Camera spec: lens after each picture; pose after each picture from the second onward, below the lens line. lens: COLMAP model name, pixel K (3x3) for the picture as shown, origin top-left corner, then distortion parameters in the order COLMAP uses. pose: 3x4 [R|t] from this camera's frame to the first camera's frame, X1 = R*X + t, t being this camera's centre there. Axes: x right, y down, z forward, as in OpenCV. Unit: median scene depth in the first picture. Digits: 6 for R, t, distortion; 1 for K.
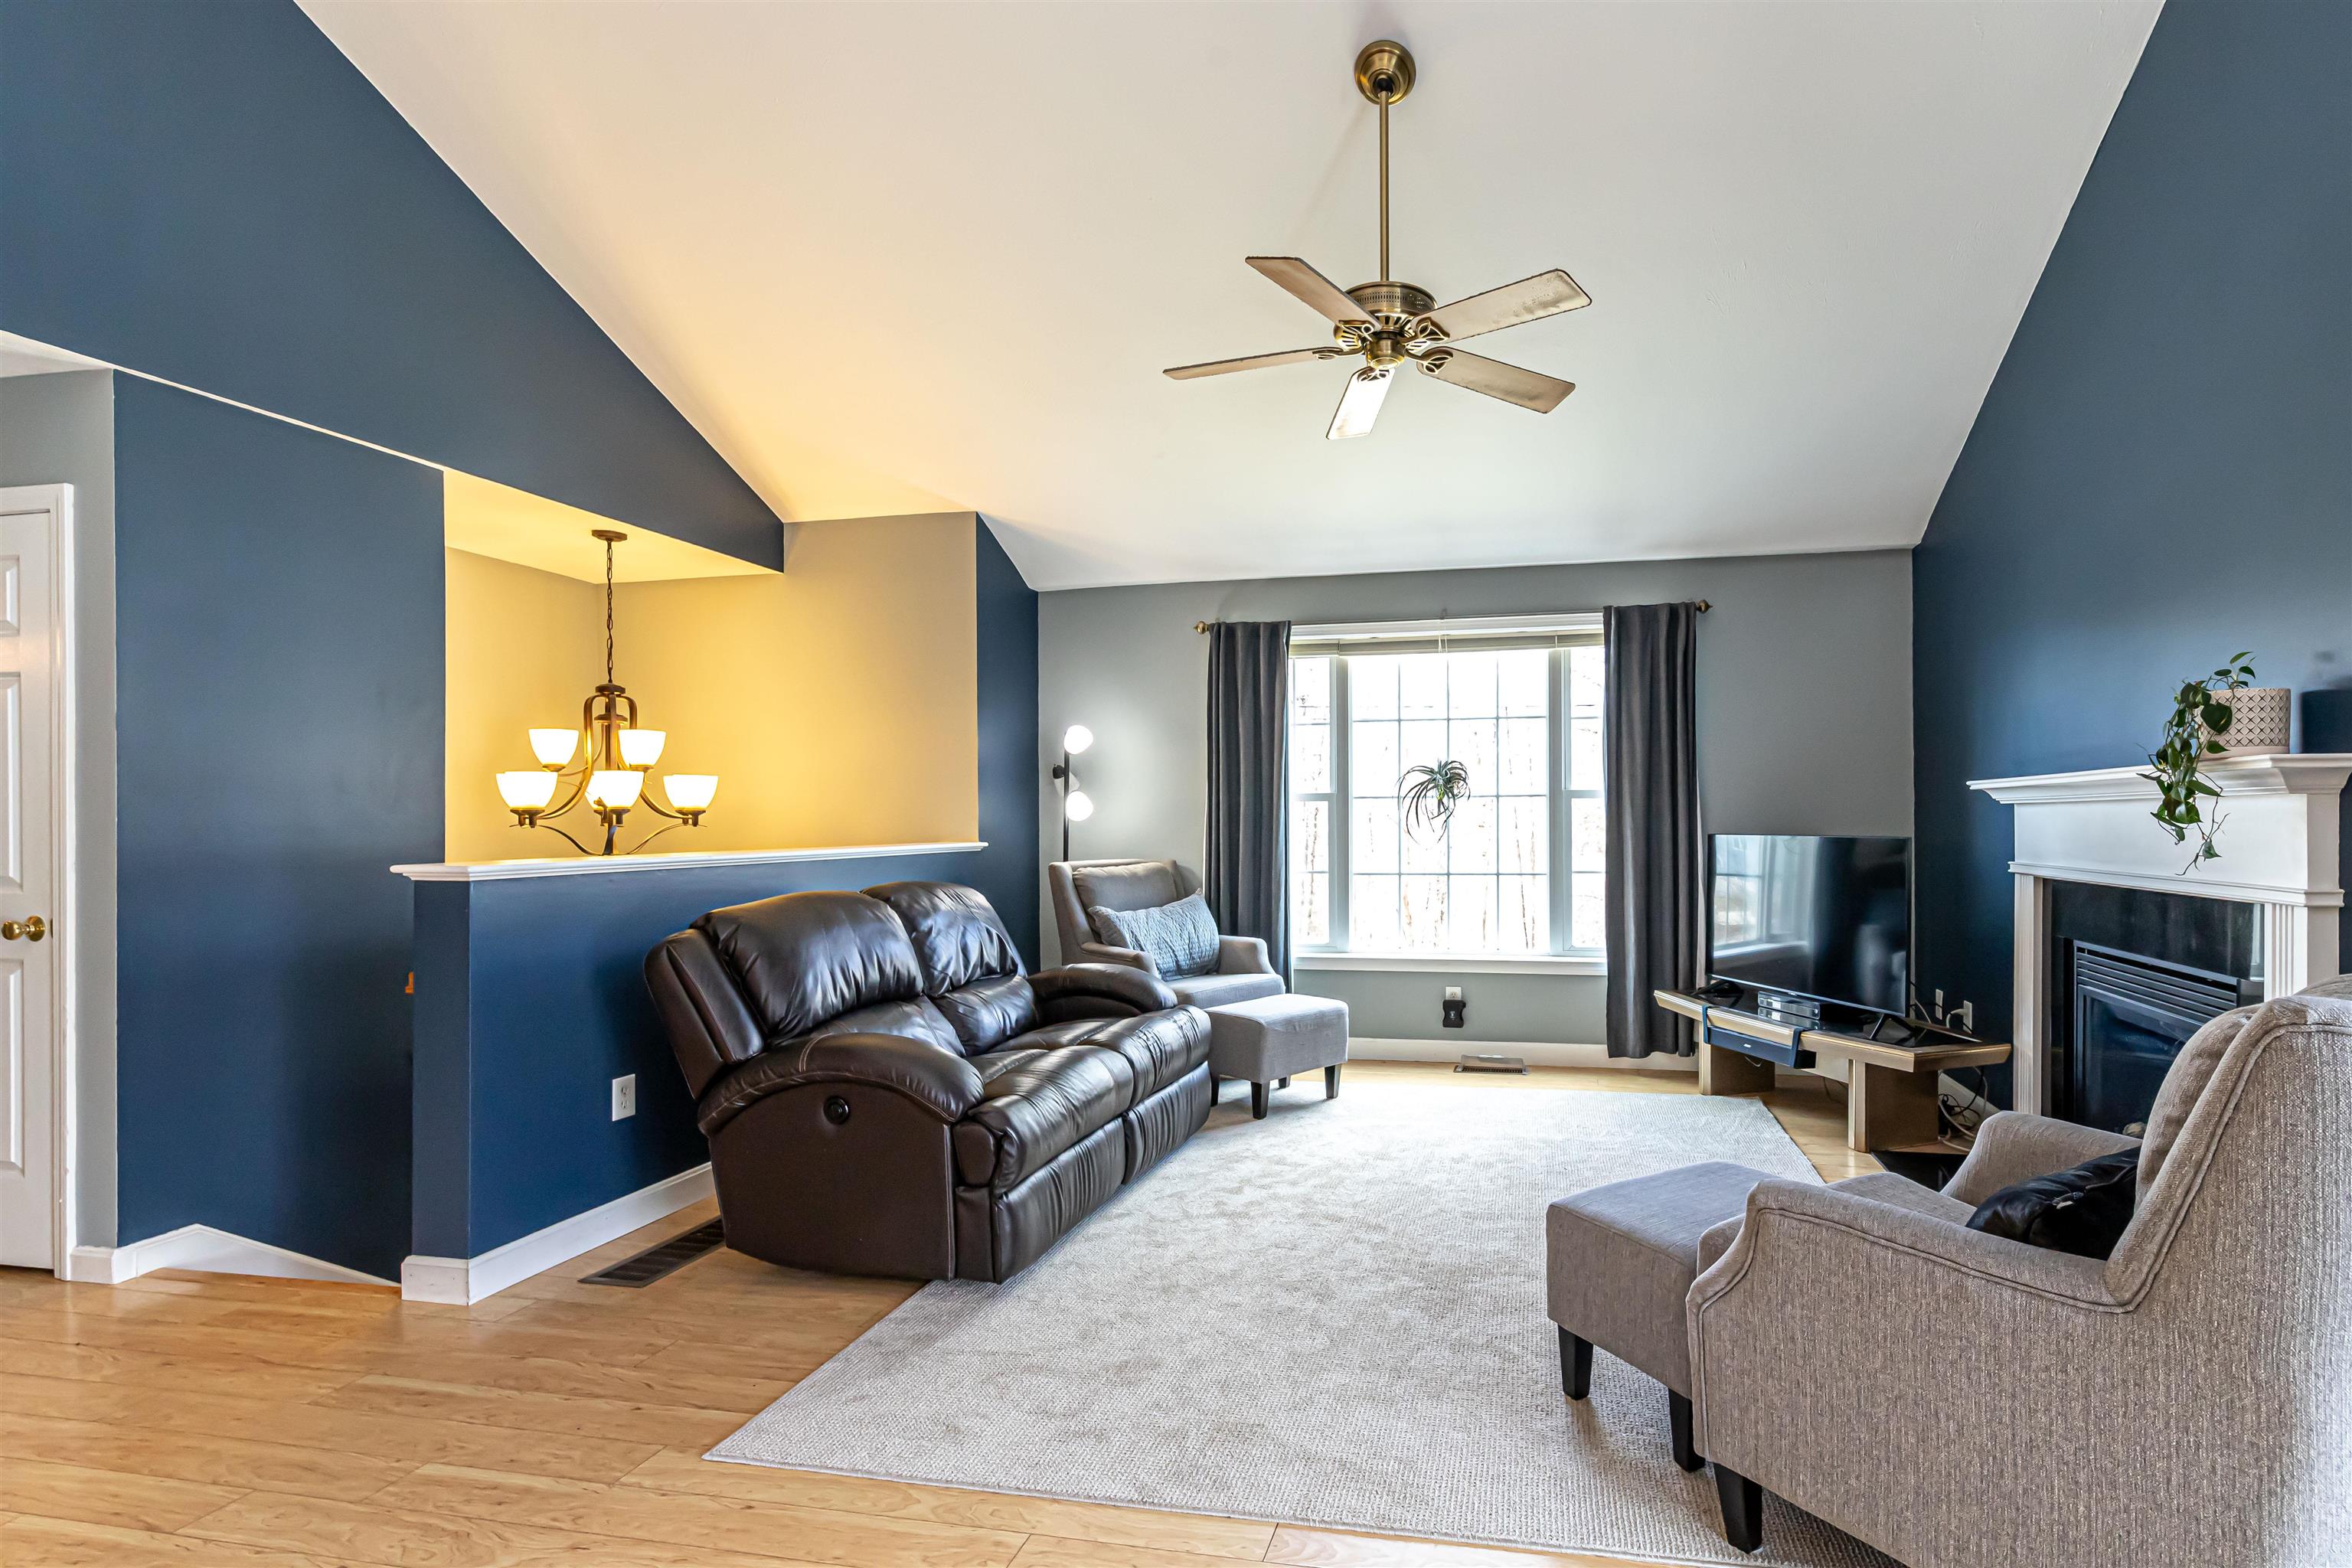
lens RADIAL K [[1078.6, 0, 1363.4], [0, 1078.6, 823.7], [0, 0, 1]] dist [-0.001407, -0.000101]
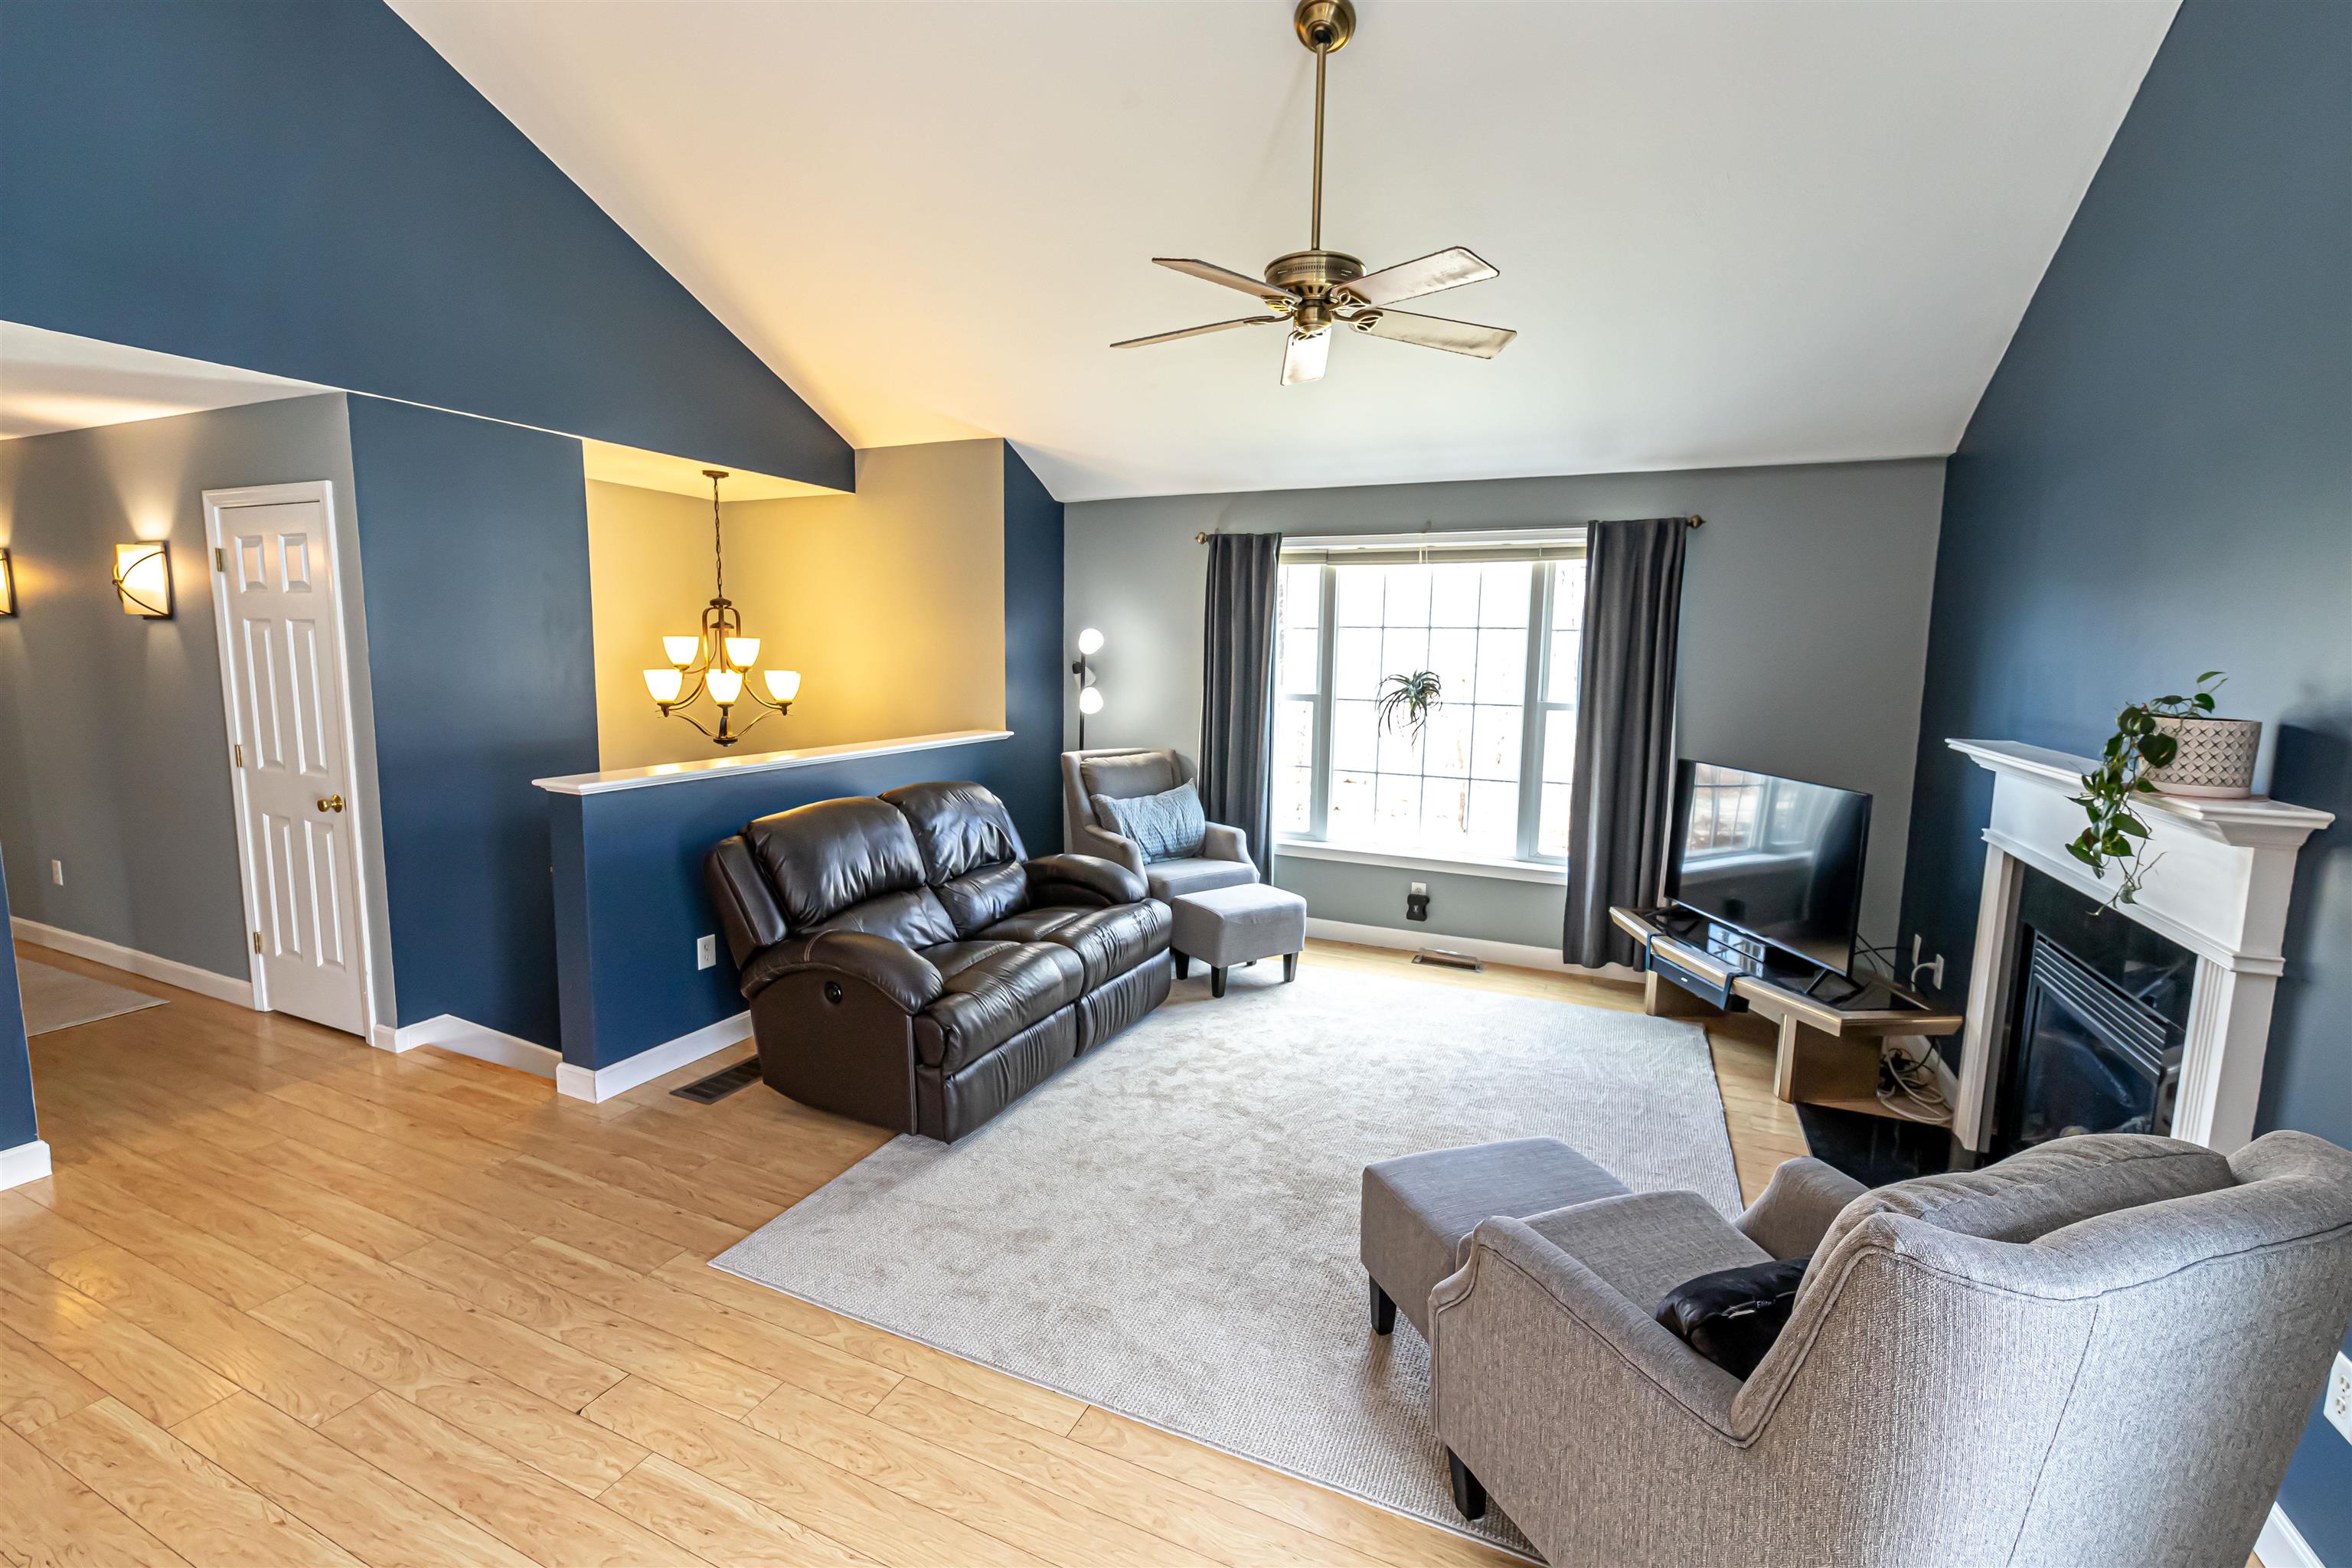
lens RADIAL K [[998.2, 0, 1196.2], [0, 998.2, 771.9], [0, 0, 1]] dist [0.000538, 0.000021]
pose [[0.971307, 0.049489, -0.232624, 0.140886], [-0.021793, 0.992516, 0.120155, -0.108432], [0.236830, -0.111637, 0.965116, 0.006105]]
